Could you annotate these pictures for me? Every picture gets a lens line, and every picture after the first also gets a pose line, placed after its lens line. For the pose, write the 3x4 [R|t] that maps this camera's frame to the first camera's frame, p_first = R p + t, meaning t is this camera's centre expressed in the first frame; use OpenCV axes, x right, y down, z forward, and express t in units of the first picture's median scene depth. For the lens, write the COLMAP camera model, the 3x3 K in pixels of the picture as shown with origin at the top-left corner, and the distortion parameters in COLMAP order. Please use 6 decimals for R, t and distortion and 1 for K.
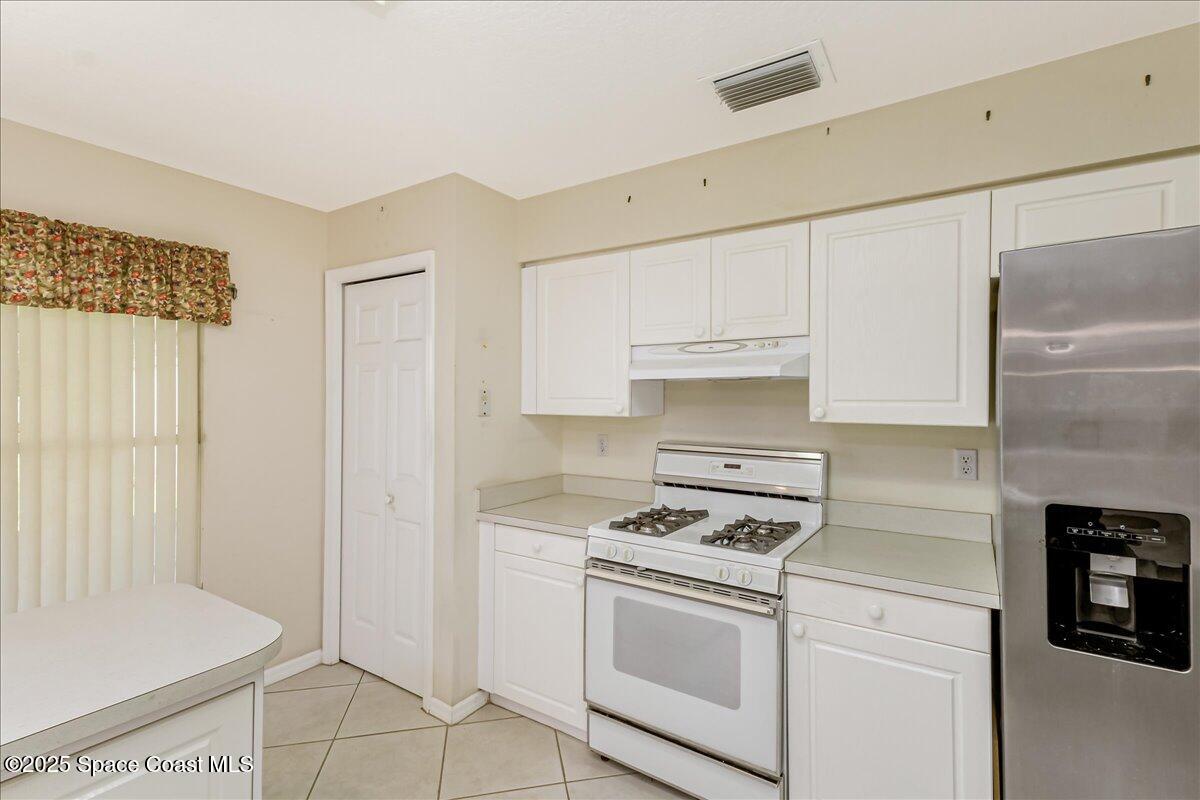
lens RADIAL K [[543.3, 0, 601.1], [0, 543.3, 403.9], [0, 0, 1]] dist [0.015599, 0.000099]
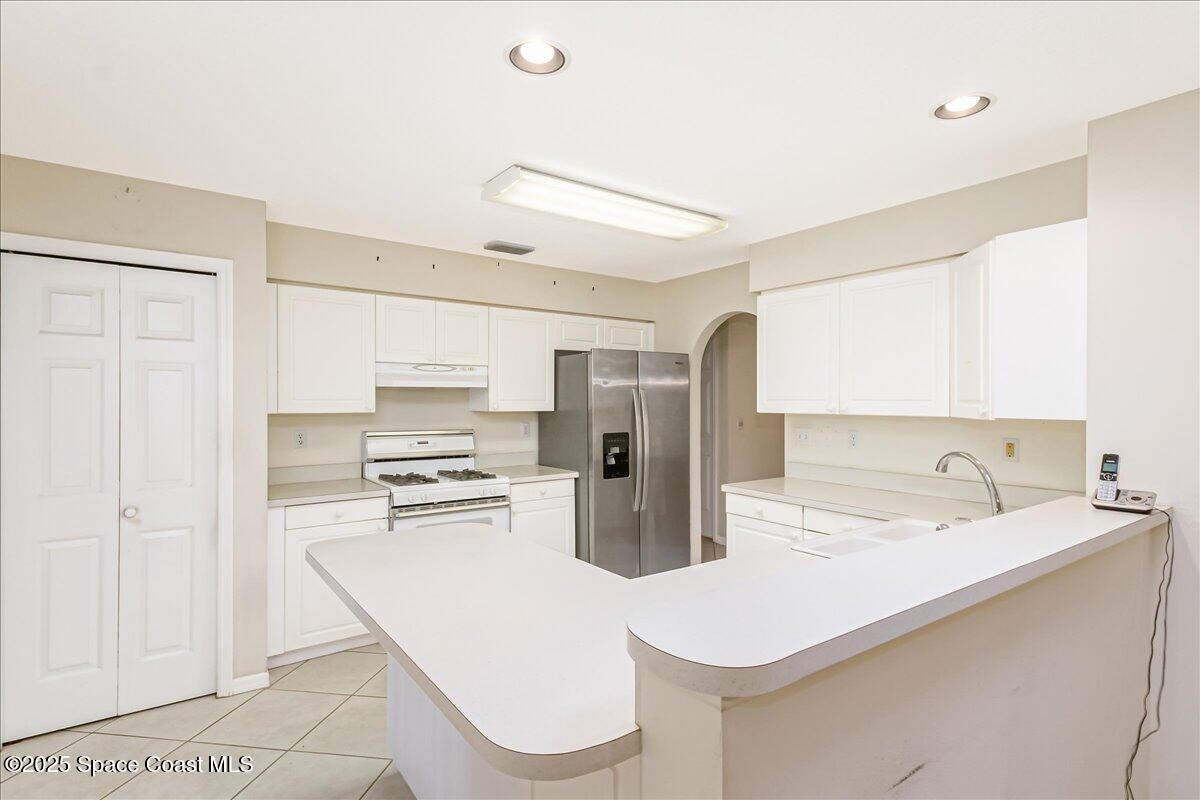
lens RADIAL K [[590.2, 0, 600.2], [0, 590.2, 398.5], [0, 0, 1]] dist [-0.000004, 0.000200]
pose [[0.360891, -0.003767, 0.932600, -1.334290], [0.008264, 0.999965, 0.000841, -0.010439], [-0.932571, 0.007404, 0.360910, -0.104158]]
